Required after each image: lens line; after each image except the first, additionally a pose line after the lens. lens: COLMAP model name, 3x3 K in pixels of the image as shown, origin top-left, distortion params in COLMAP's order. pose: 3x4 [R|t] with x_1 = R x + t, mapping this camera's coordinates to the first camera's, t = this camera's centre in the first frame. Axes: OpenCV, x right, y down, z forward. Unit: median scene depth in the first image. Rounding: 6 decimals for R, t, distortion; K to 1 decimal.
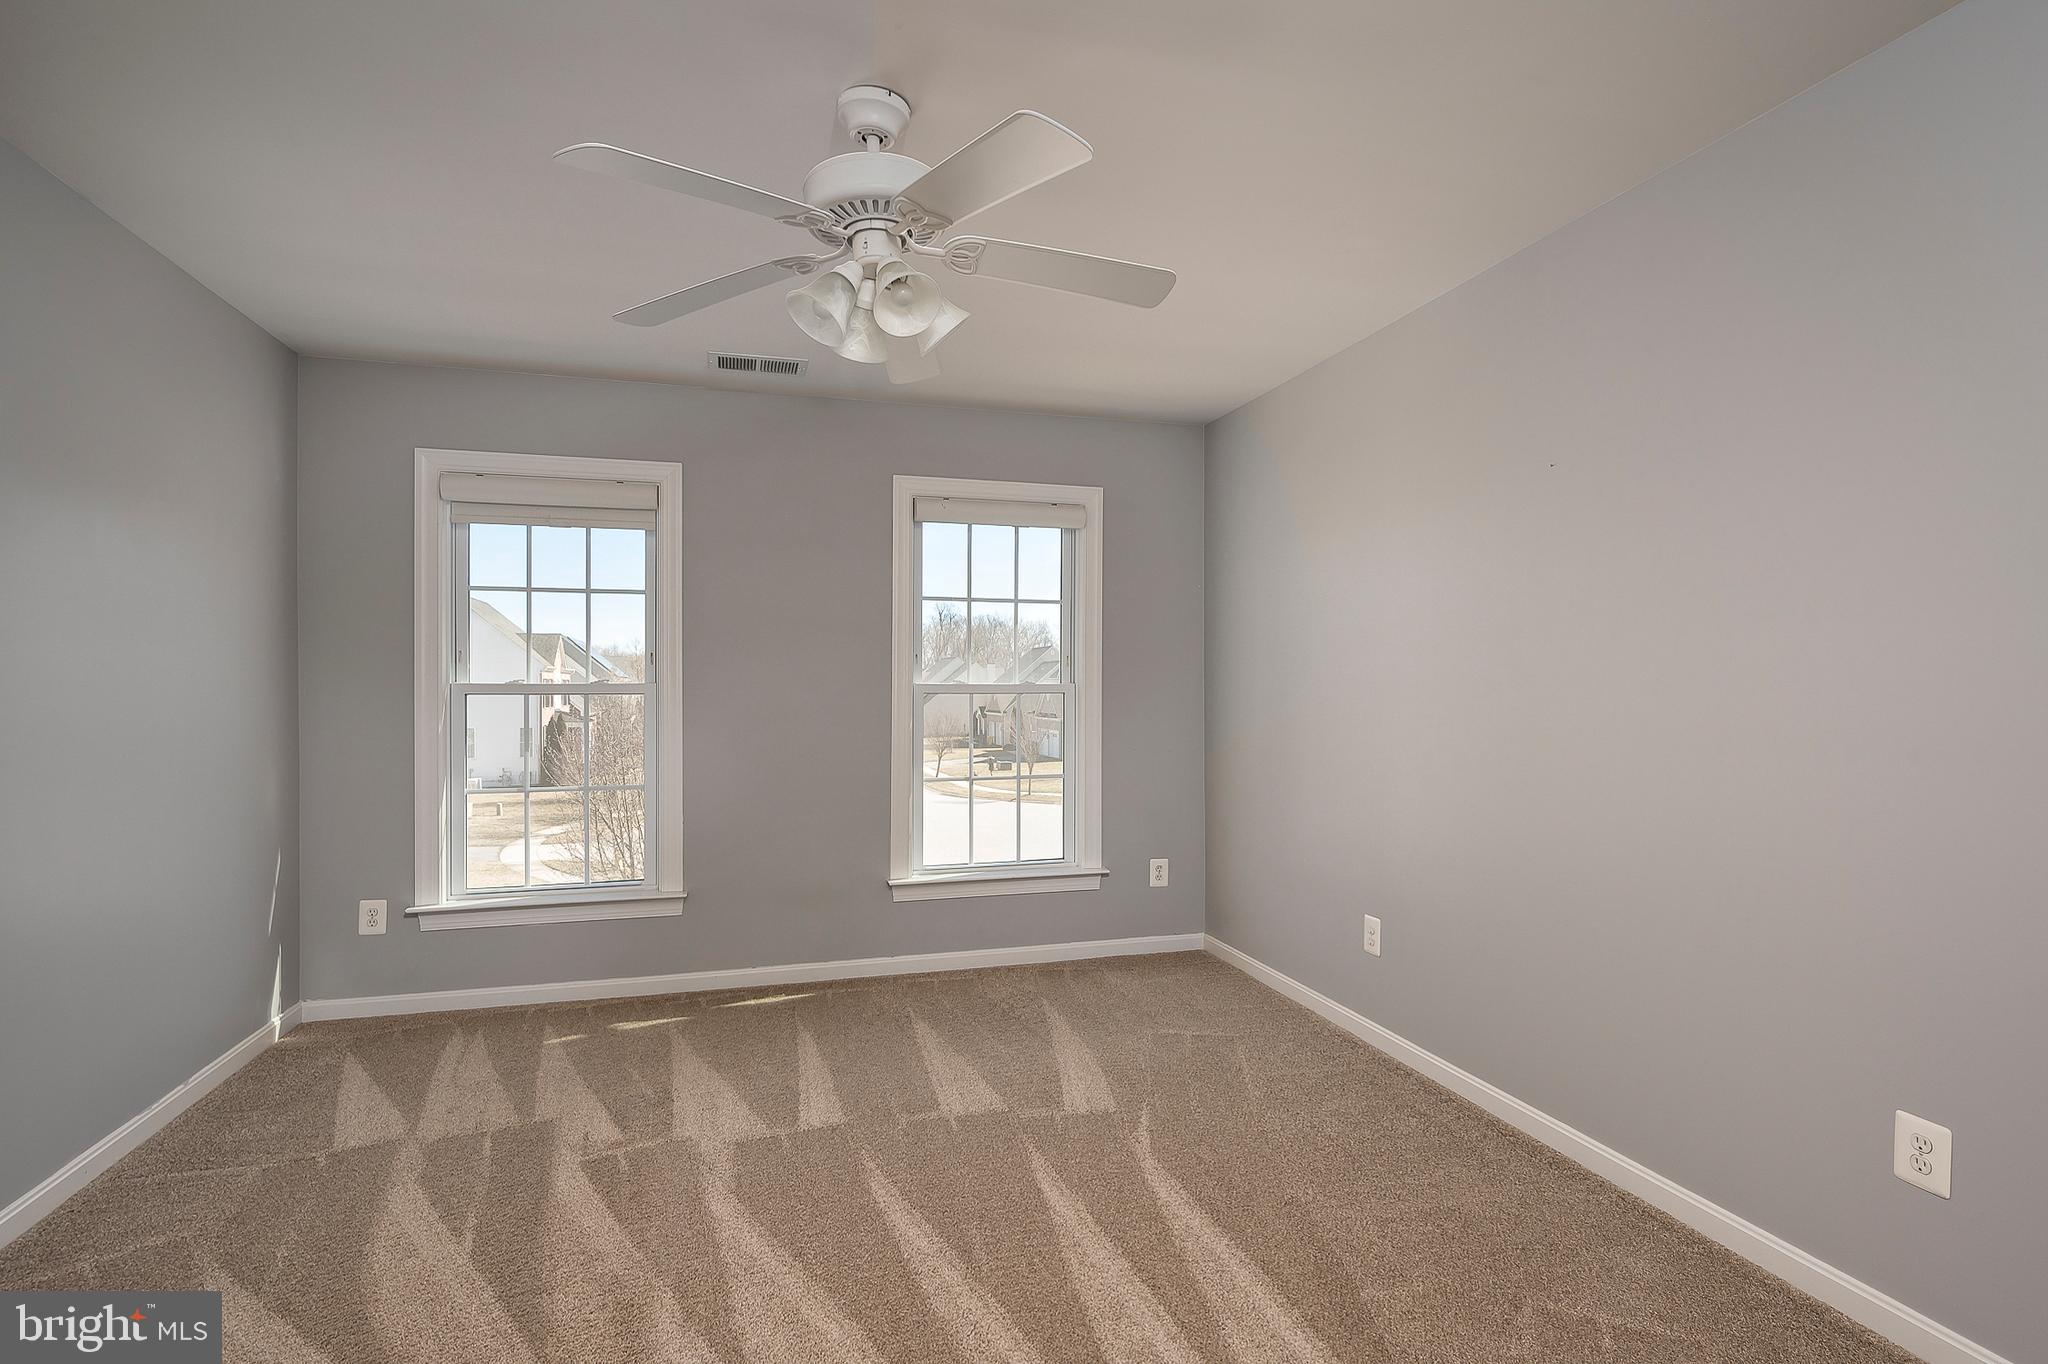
lens RADIAL K [[1000.2, 0, 1024.2], [0, 1000.2, 686.6], [0, 0, 1]] dist [0.000619, 0.000401]
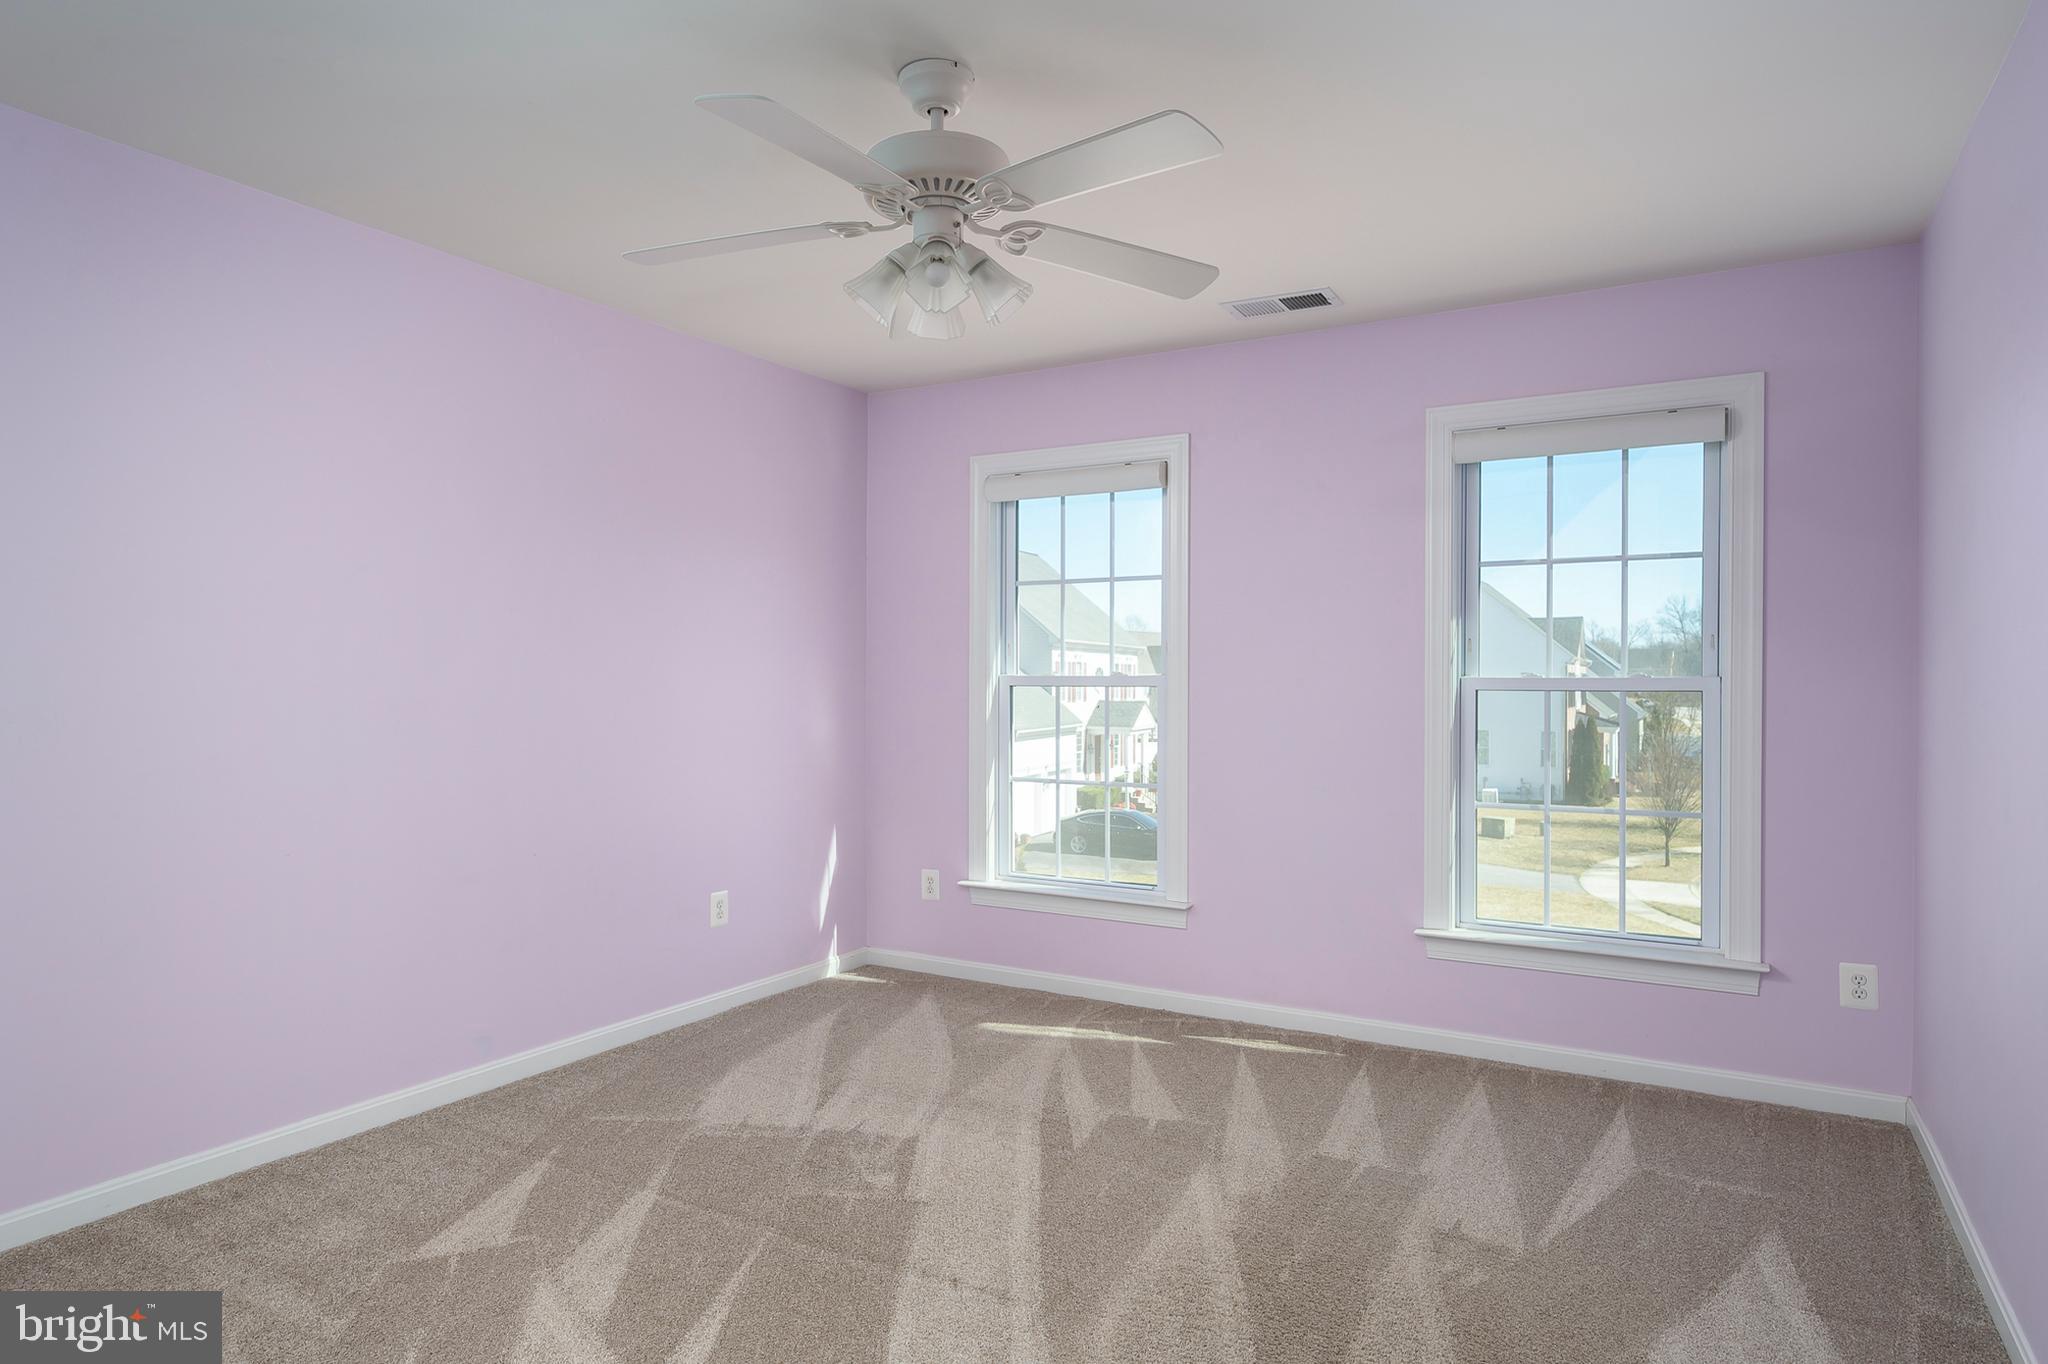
lens RADIAL K [[1276.1, 0, 1031.5], [0, 1276.1, 673.6], [0, 0, 1]] dist [-0.037581, -0.002120]
pose [[0.657027, 0.000593, -0.753867, 0.384224], [-0.004890, 0.999982, -0.003475, -0.000233], [0.753851, 0.005969, 0.657018, 0.114300]]
